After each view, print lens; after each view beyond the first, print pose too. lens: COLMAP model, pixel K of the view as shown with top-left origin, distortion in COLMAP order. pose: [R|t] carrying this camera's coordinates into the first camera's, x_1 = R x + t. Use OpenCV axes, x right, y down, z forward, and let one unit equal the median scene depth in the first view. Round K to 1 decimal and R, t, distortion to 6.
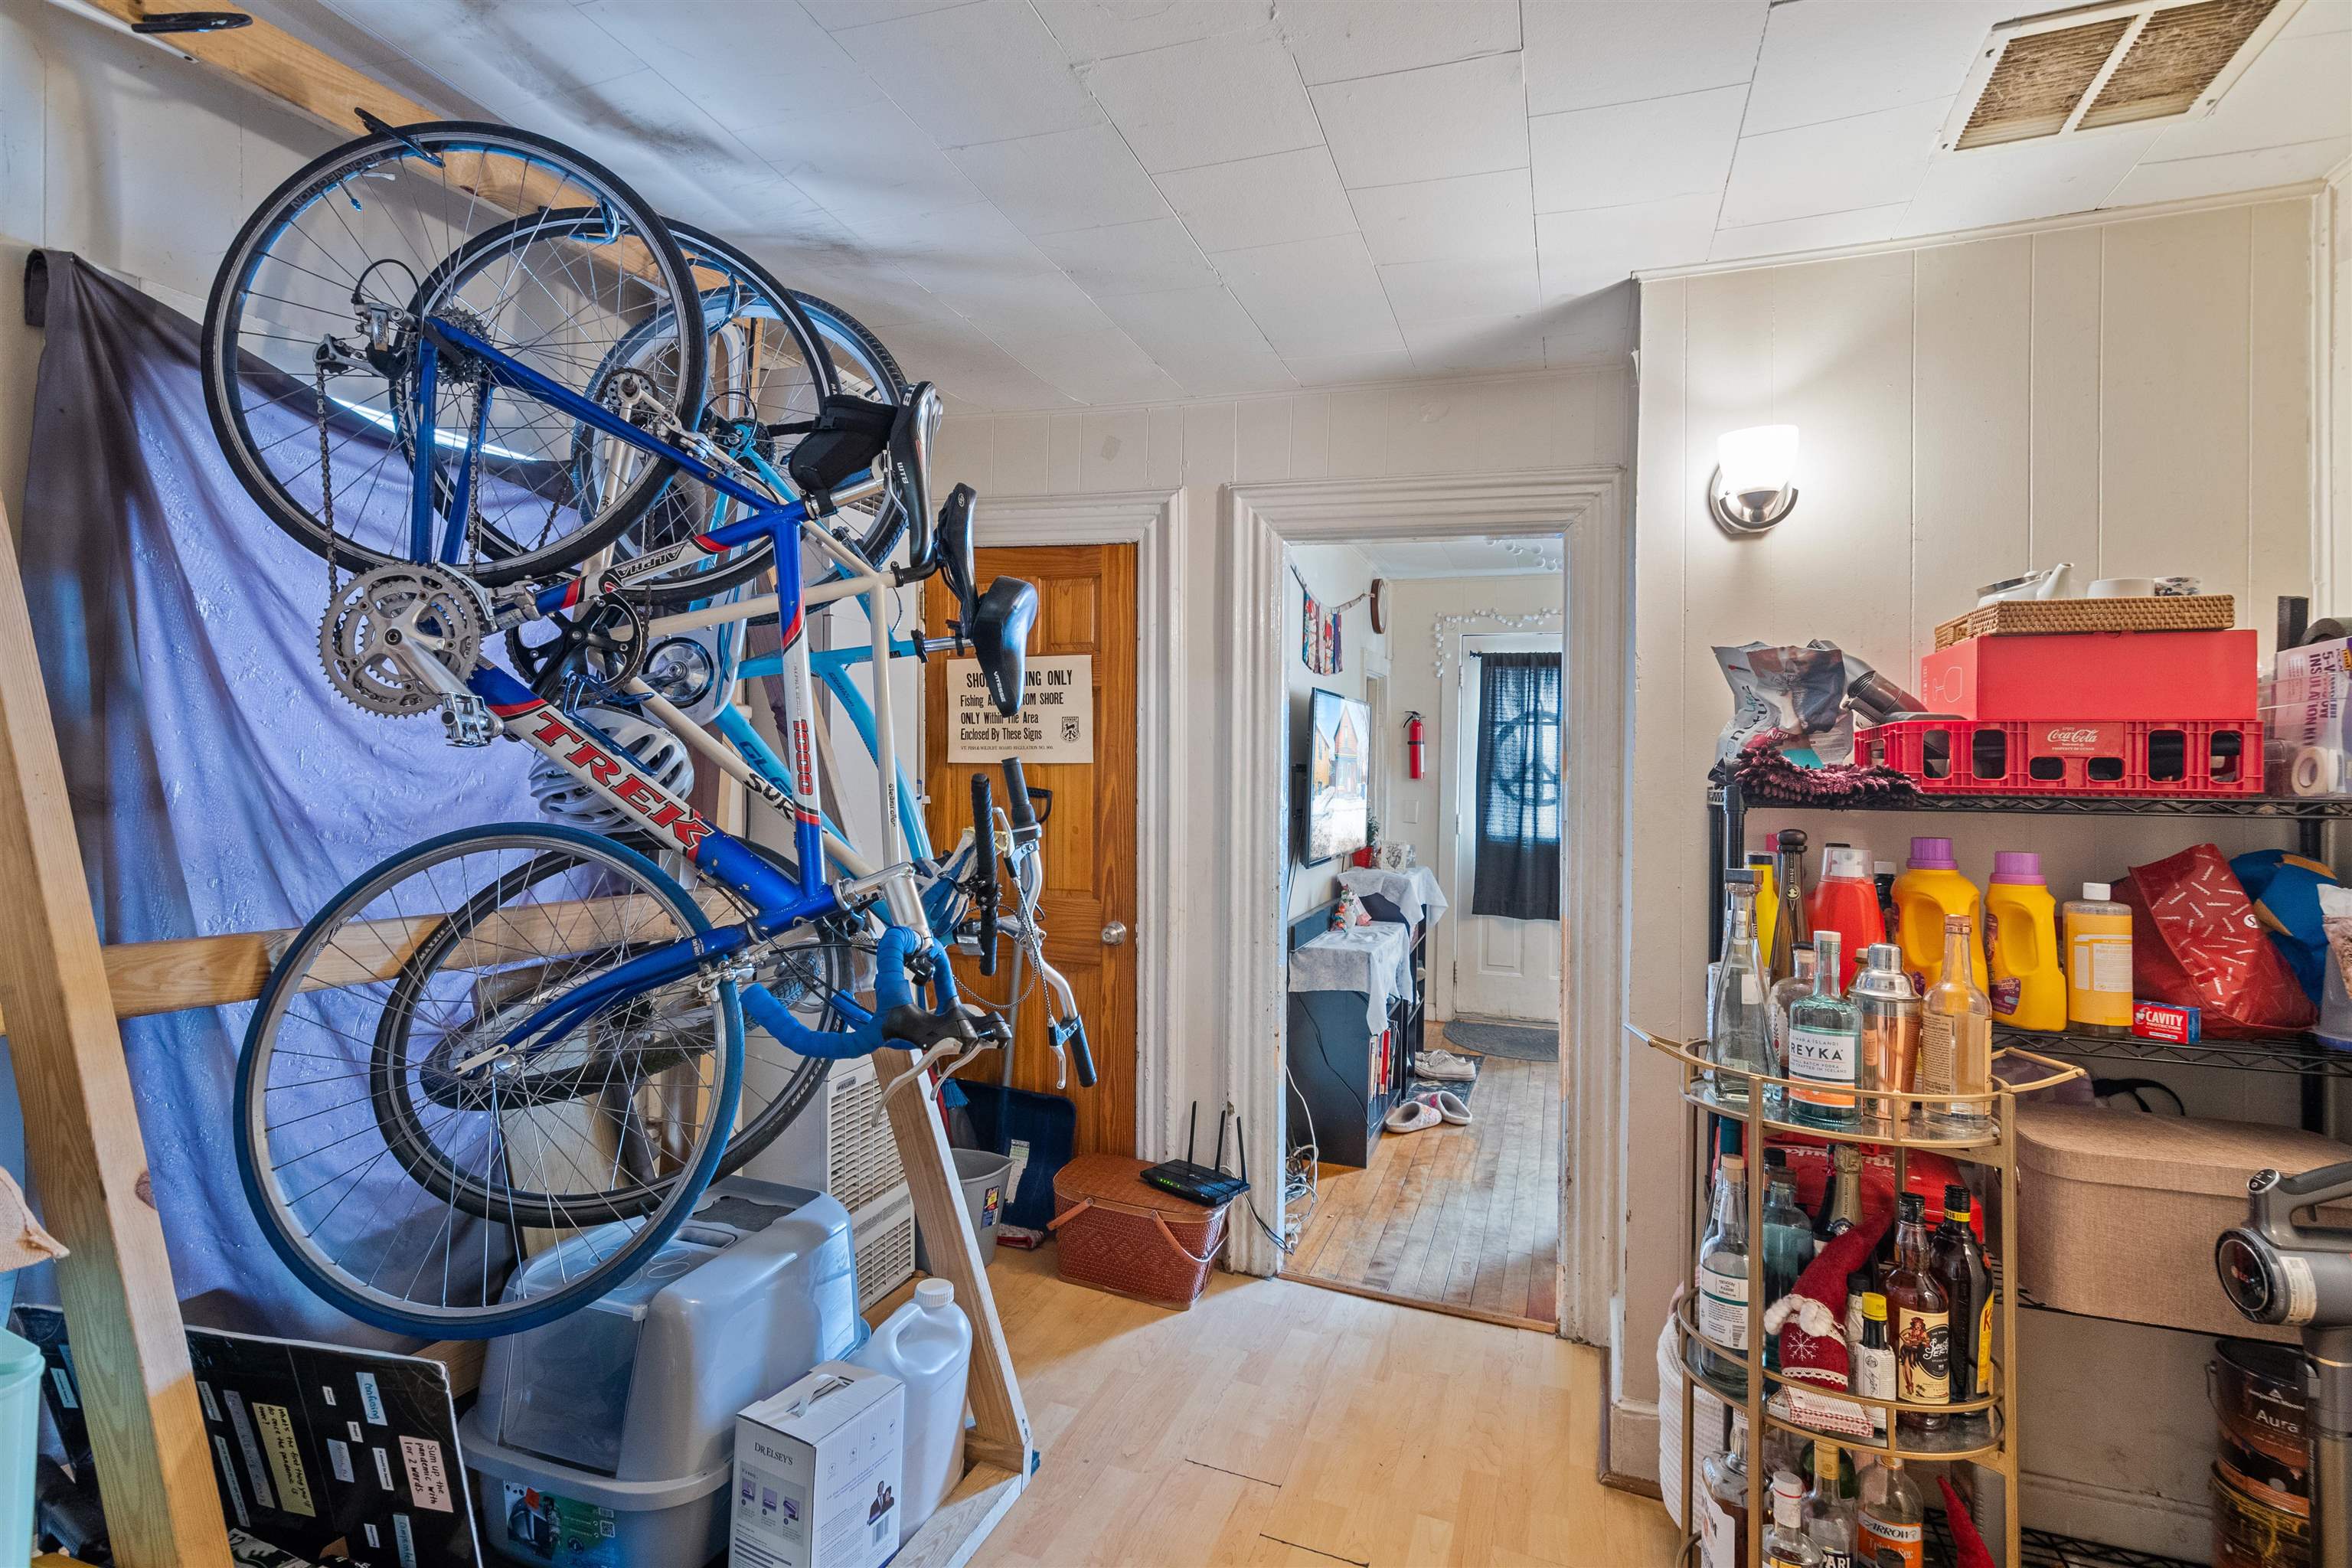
lens RADIAL K [[1162.7, 0, 1173.8], [0, 1162.7, 777.1], [0, 0, 1]] dist [0.001323, 0.000819]
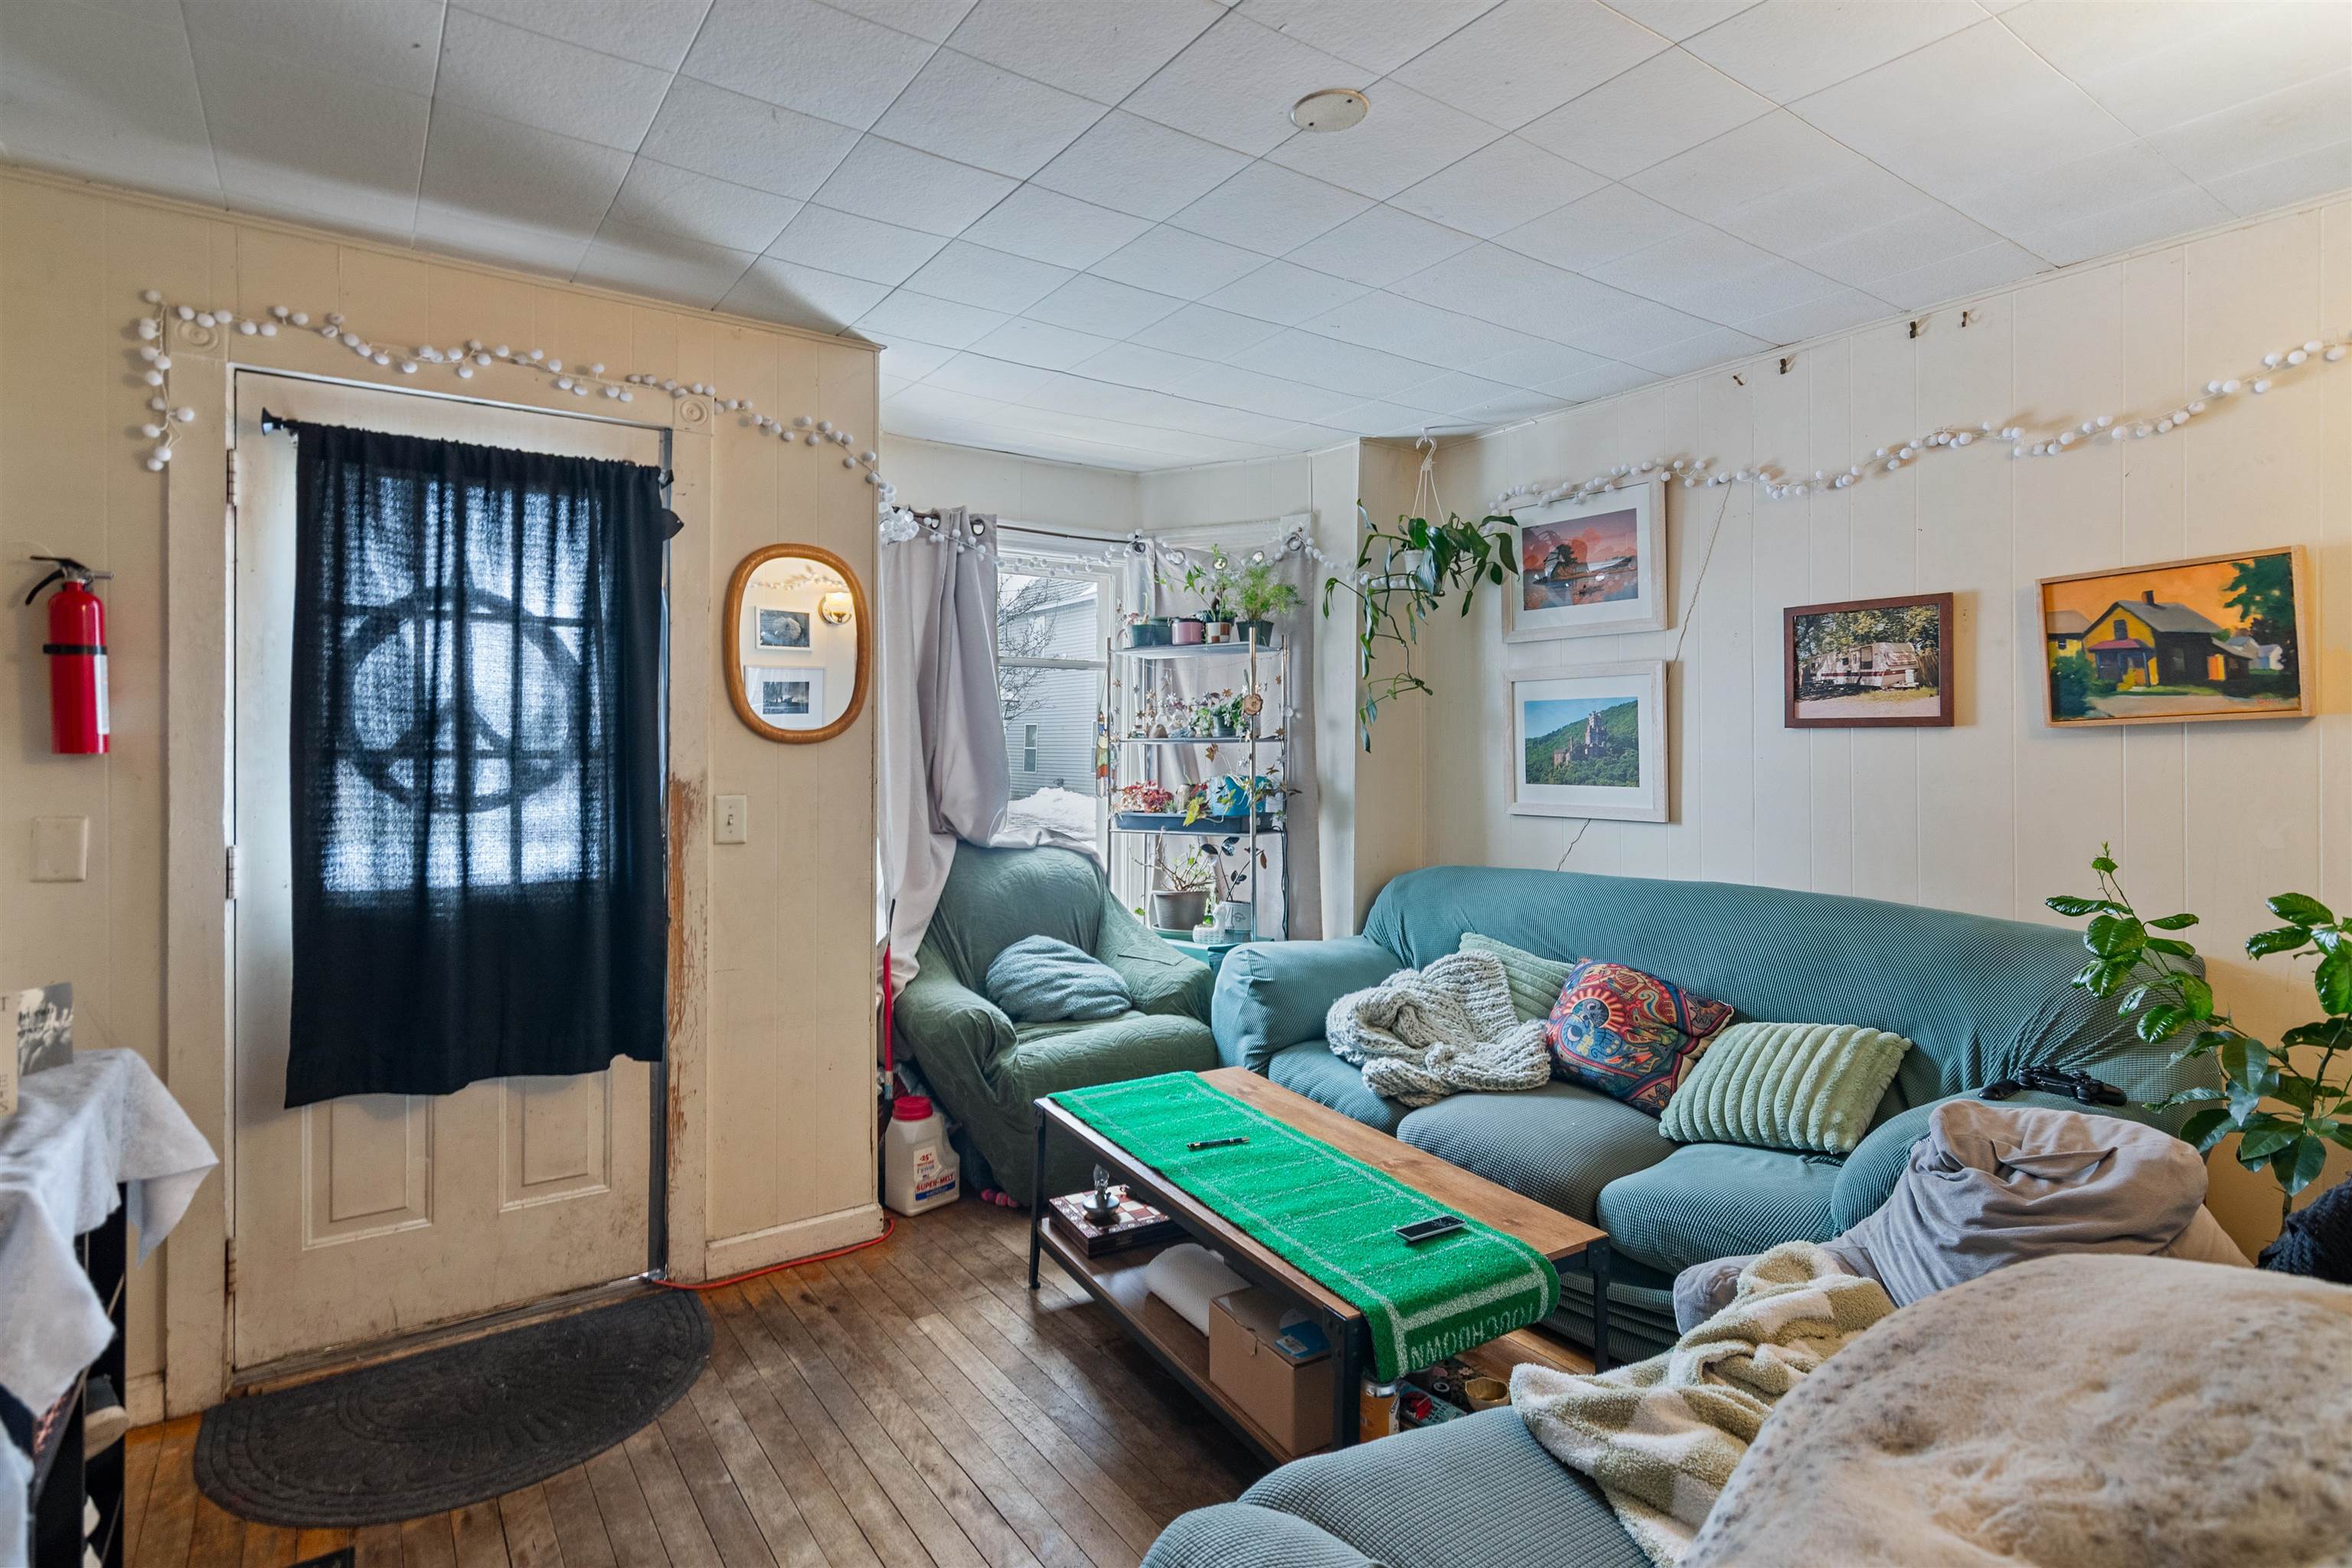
lens RADIAL K [[1162.7, 0, 1173.8], [0, 1162.7, 777.1], [0, 0, 1]] dist [0.001323, 0.000819]
pose [[0.574361, -0.011946, 0.818515, 0.114076], [0.022946, 0.999736, -0.001511, 0.018401], [-0.818281, 0.019650, 0.574483, 0.544113]]
